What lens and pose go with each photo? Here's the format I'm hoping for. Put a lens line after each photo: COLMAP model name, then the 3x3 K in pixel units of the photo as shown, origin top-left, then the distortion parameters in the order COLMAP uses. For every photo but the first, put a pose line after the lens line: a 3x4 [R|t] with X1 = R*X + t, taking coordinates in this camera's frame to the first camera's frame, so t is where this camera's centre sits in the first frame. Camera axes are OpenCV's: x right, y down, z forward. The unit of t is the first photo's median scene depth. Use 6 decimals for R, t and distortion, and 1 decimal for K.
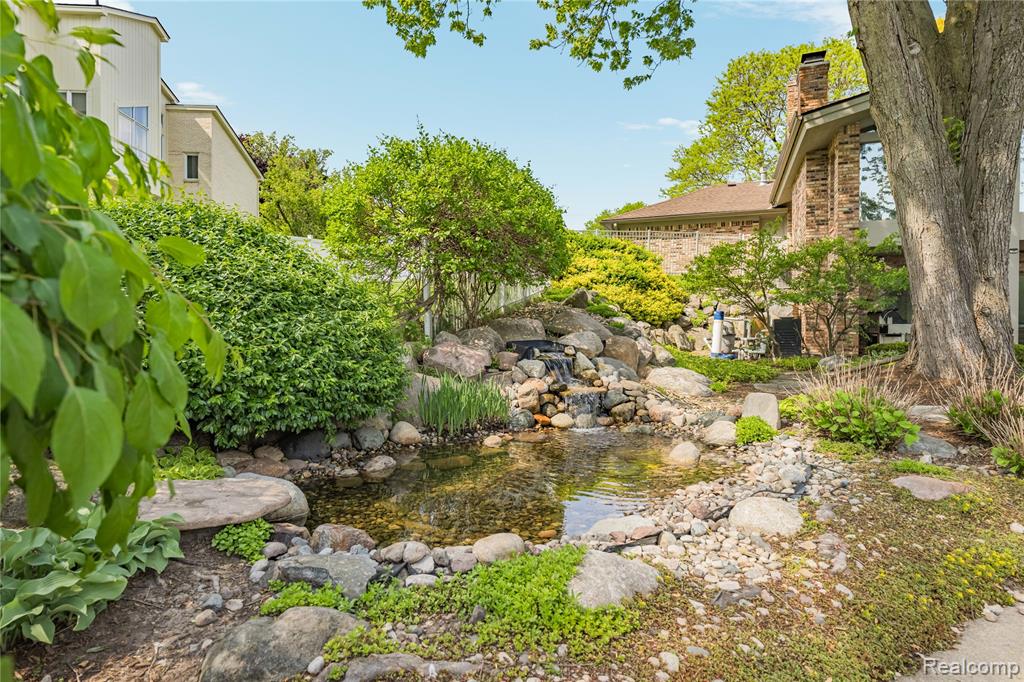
lens RADIAL K [[584.9, 0, 513.6], [0, 584.9, 341.5], [0, 0, 1]] dist [0.003779, 0.000186]
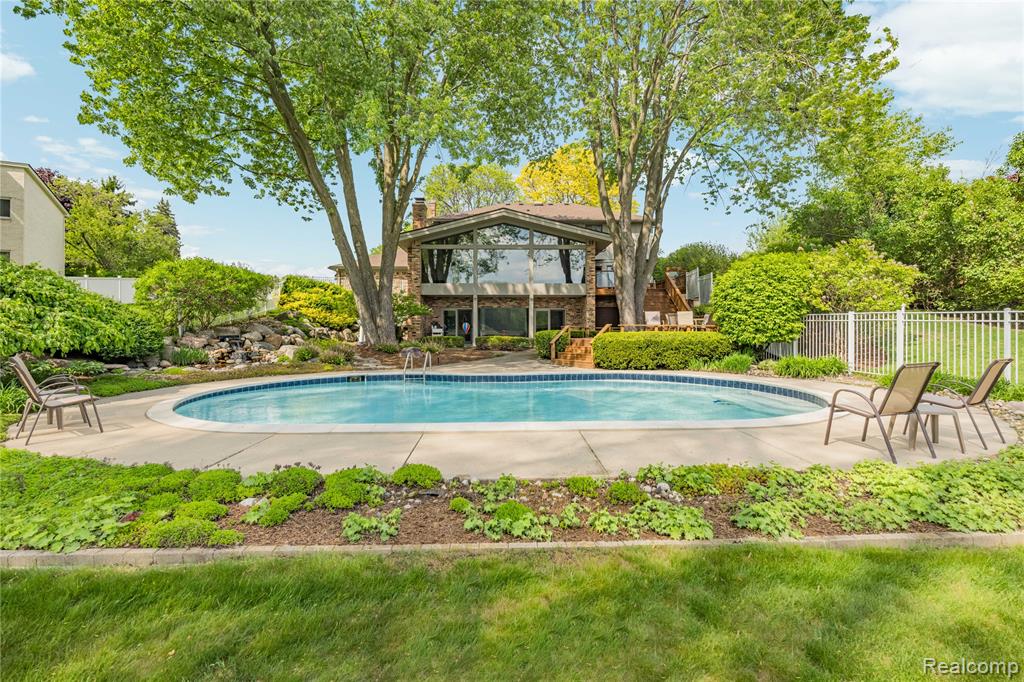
lens RADIAL K [[465.7, 0, 509.0], [0, 465.7, 333.6], [0, 0, 1]] dist [-0.001012, 0.000119]
pose [[0.927944, -0.001140, 0.372718, 0.400063], [0.006337, 0.999899, -0.012719, 0.023281], [-0.372666, 0.014164, 0.927857, -1.351450]]
